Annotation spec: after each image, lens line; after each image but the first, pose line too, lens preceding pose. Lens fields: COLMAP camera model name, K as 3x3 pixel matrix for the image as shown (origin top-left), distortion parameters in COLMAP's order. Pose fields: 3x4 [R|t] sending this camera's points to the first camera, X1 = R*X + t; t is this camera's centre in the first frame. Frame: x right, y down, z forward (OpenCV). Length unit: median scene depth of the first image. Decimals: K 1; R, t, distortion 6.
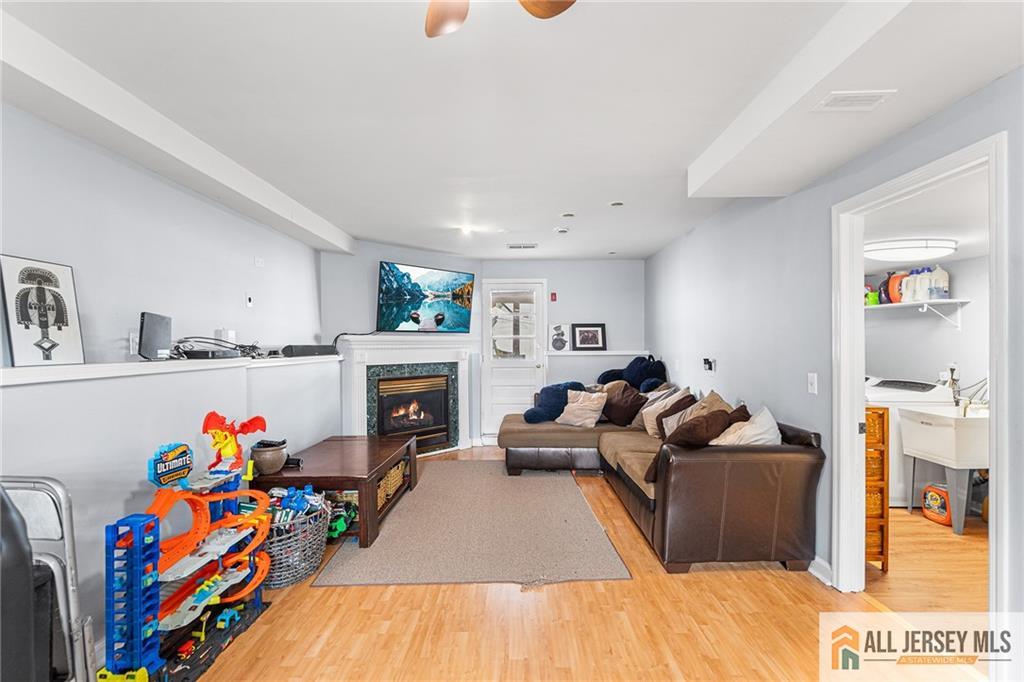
lens RADIAL K [[458.1, 0, 512.9], [0, 458.1, 350.6], [0, 0, 1]] dist [-0.003543, 0.000802]
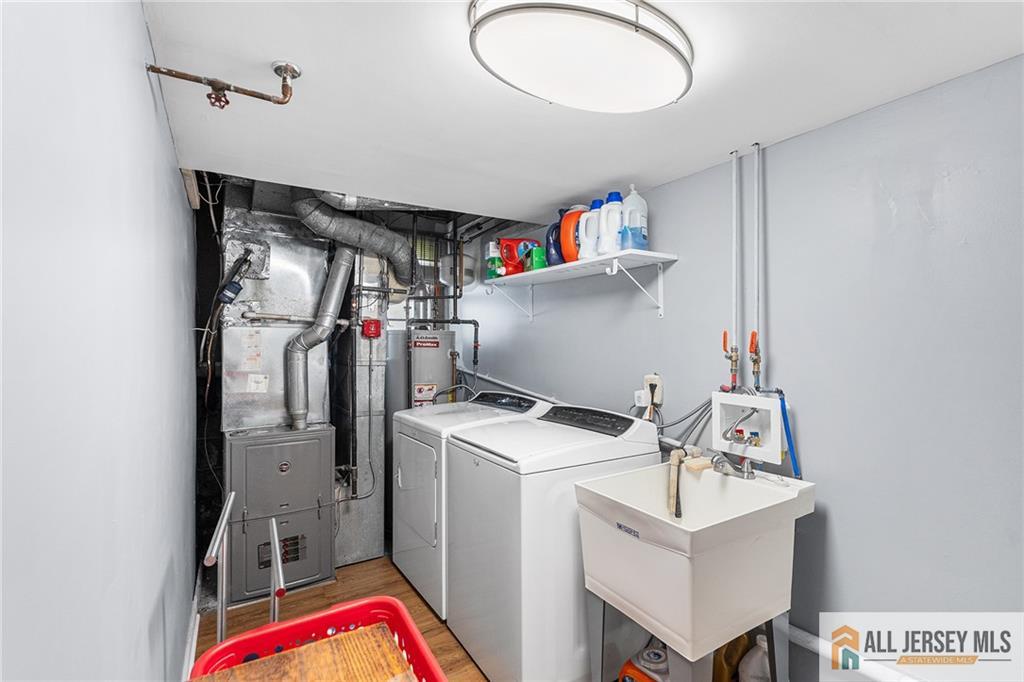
lens RADIAL K [[457.7, 0, 511.5], [0, 457.7, 344.0], [0, 0, 1]] dist [-0.005608, 0.000110]
pose [[0.851075, 0.001602, 0.525042, 0.534777], [0.007690, 0.999850, -0.015516, -0.001610], [-0.524988, 0.017243, 0.850935, 0.625653]]
